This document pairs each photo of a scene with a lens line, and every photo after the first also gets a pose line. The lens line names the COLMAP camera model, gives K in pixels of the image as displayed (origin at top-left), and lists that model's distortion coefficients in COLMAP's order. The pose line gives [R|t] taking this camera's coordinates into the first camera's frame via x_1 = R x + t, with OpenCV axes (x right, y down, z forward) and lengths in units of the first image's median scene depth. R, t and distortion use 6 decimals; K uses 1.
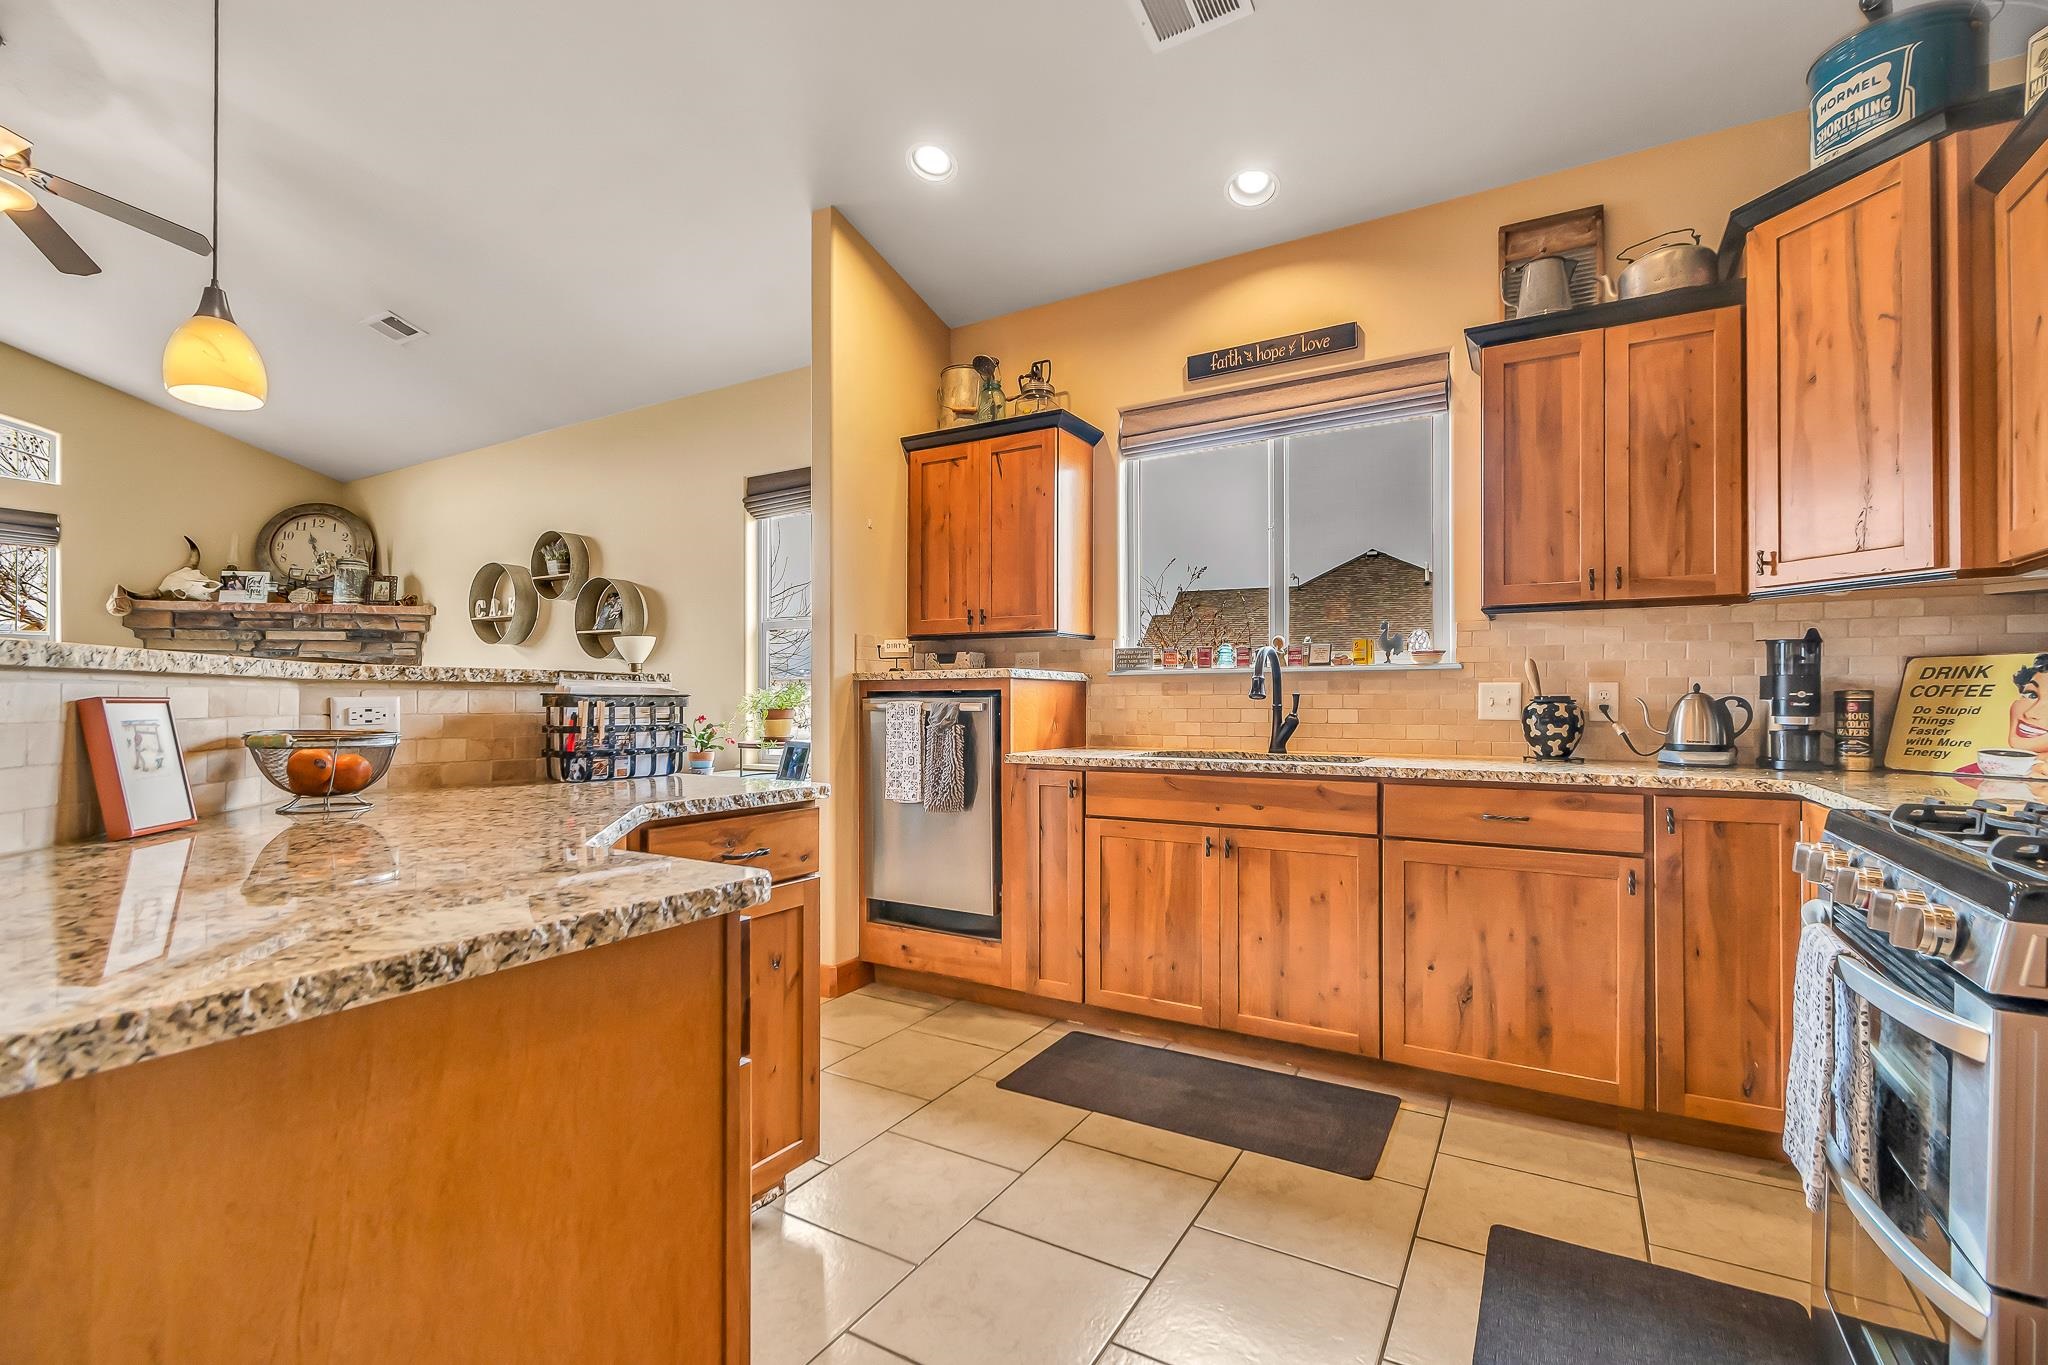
lens RADIAL K [[907.1, 0, 1020.4], [0, 907.1, 686.5], [0, 0, 1]] dist [-0.000319, 0.000162]
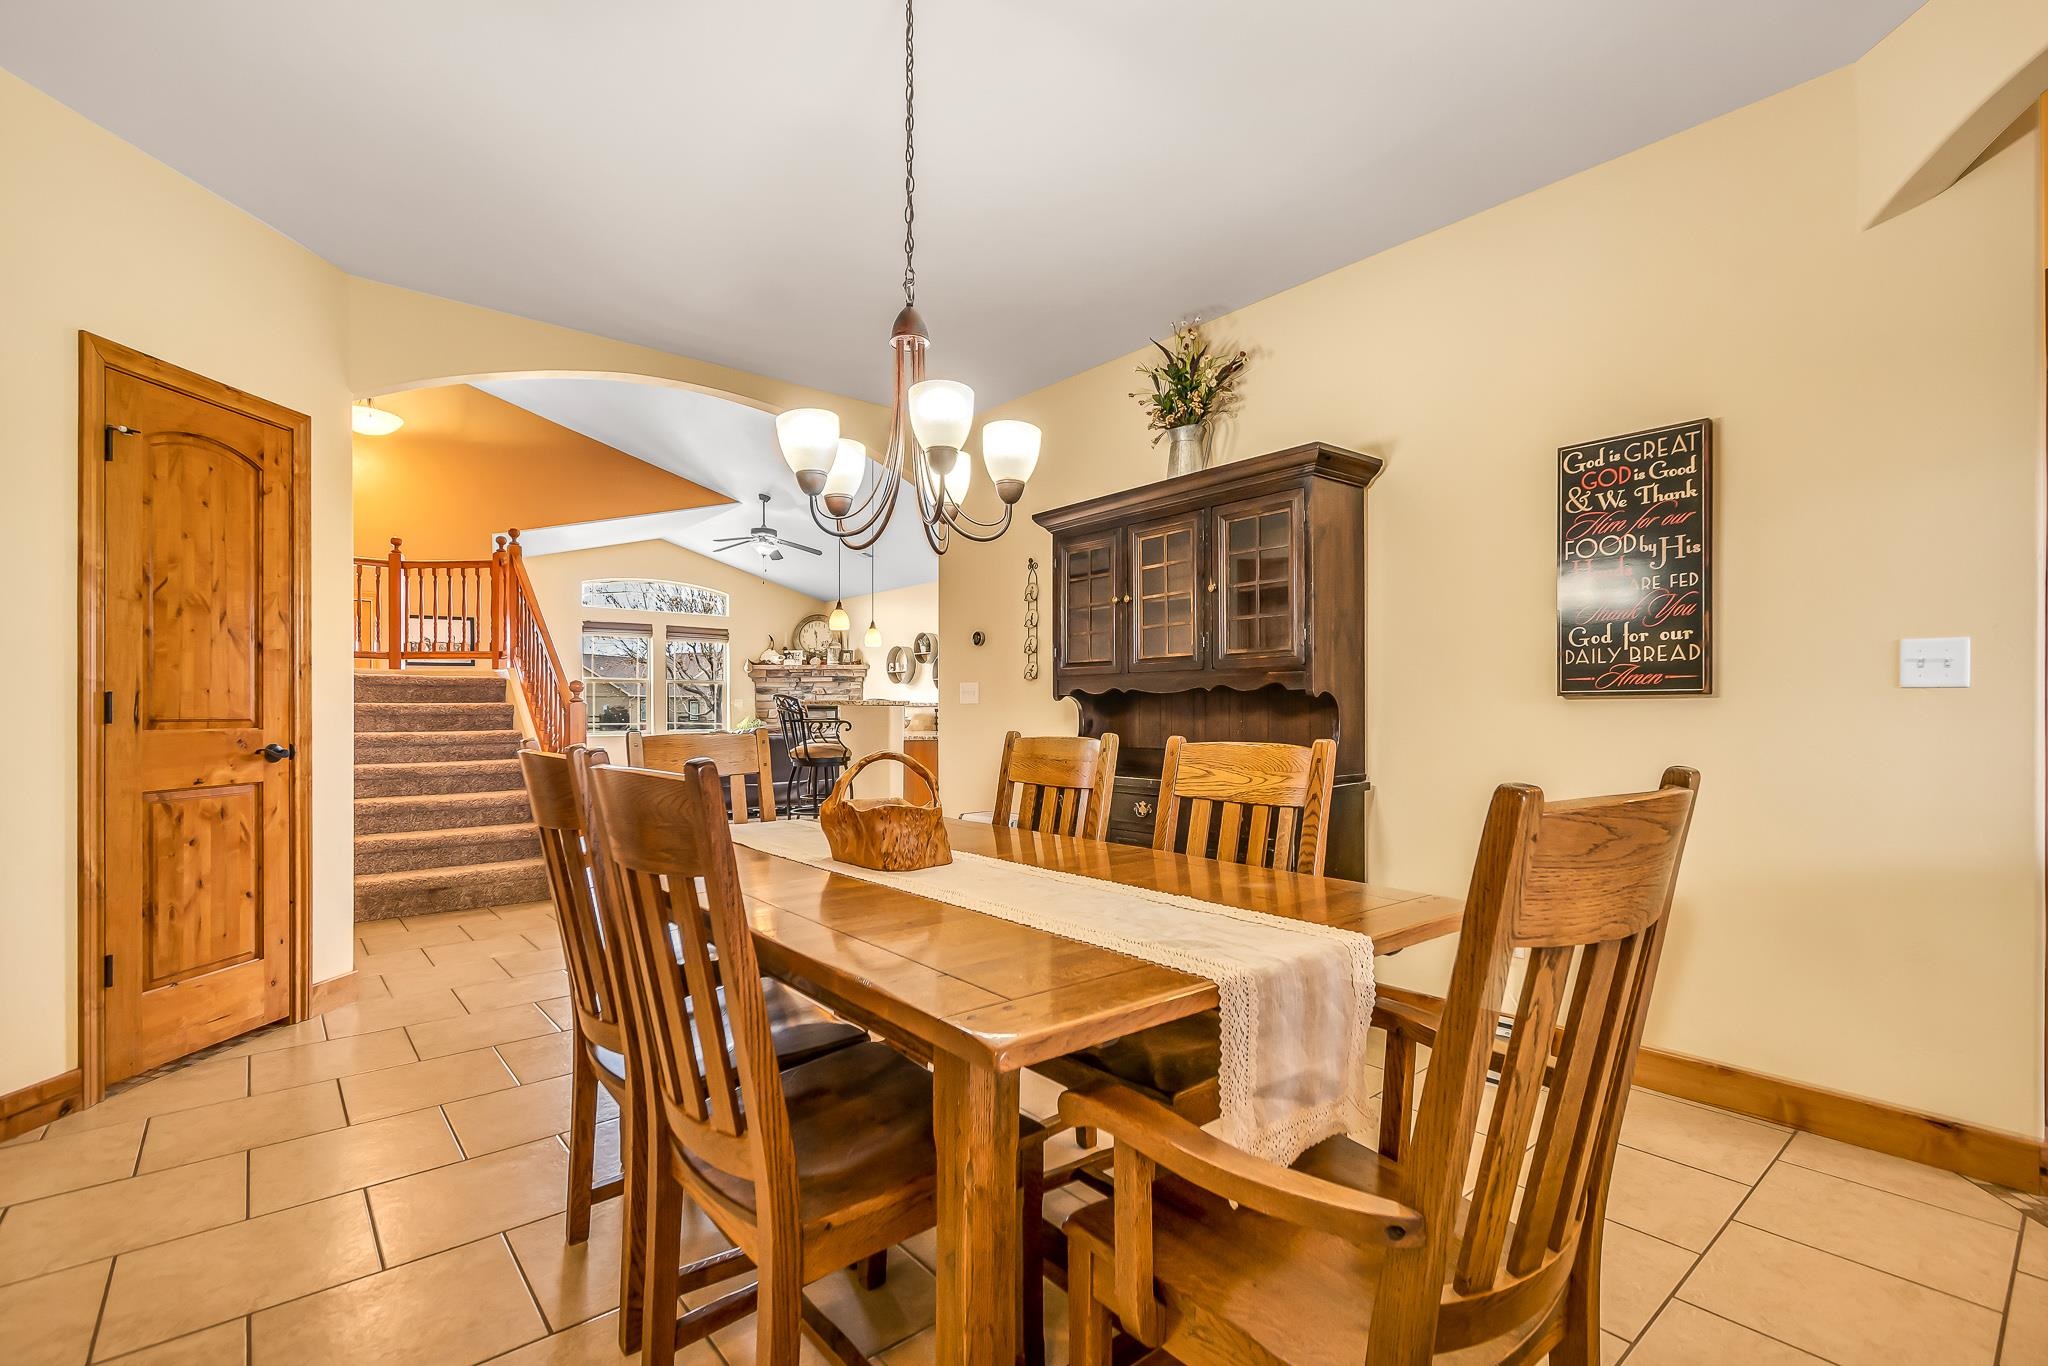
lens RADIAL K [[907.1, 0, 1022.3], [0, 907.1, 697.4], [0, 0, 1]] dist [-0.000319, 0.000162]
pose [[0.944332, -0.001076, -0.328993, 0.386206], [0.001155, 0.999999, 0.000043, -0.013814], [0.328993, -0.000420, 0.944332, -0.885916]]
